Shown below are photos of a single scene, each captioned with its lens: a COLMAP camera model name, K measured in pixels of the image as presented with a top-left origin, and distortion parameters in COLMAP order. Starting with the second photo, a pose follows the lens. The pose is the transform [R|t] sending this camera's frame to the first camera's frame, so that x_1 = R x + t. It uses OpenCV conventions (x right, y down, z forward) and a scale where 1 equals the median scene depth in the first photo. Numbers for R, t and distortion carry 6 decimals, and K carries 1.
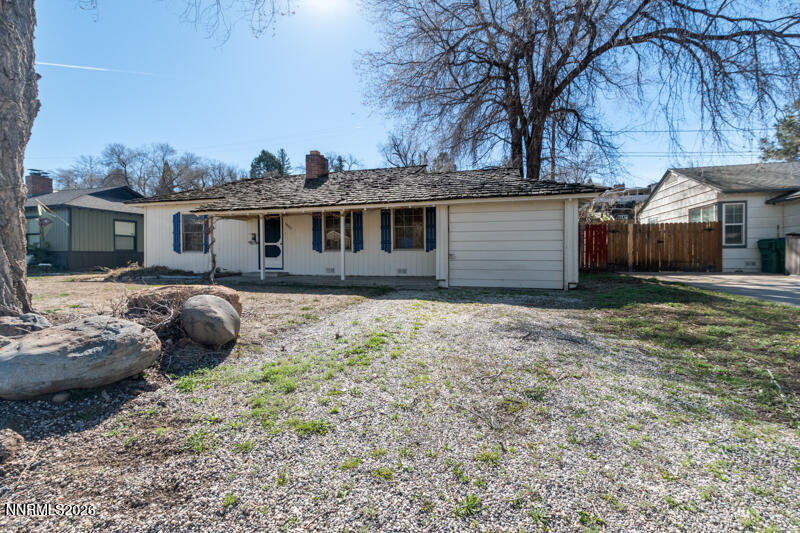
lens RADIAL K [[352.3, 0, 400.0], [0, 352.3, 264.1], [0, 0, 1]] dist [0.010839, -0.004166]
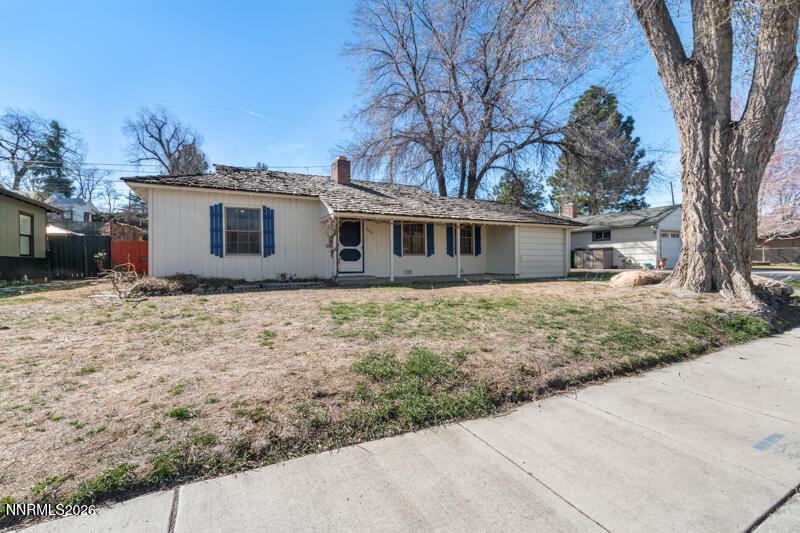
lens RADIAL K [[352.3, 0, 400.0], [0, 352.3, 264.1], [0, 0, 1]] dist [0.010839, -0.004166]
pose [[0.696468, -0.009150, 0.717529, -0.989686], [0.026781, 0.999554, -0.013249, 0.007305], [-0.717088, 0.028444, 0.696402, 0.195211]]
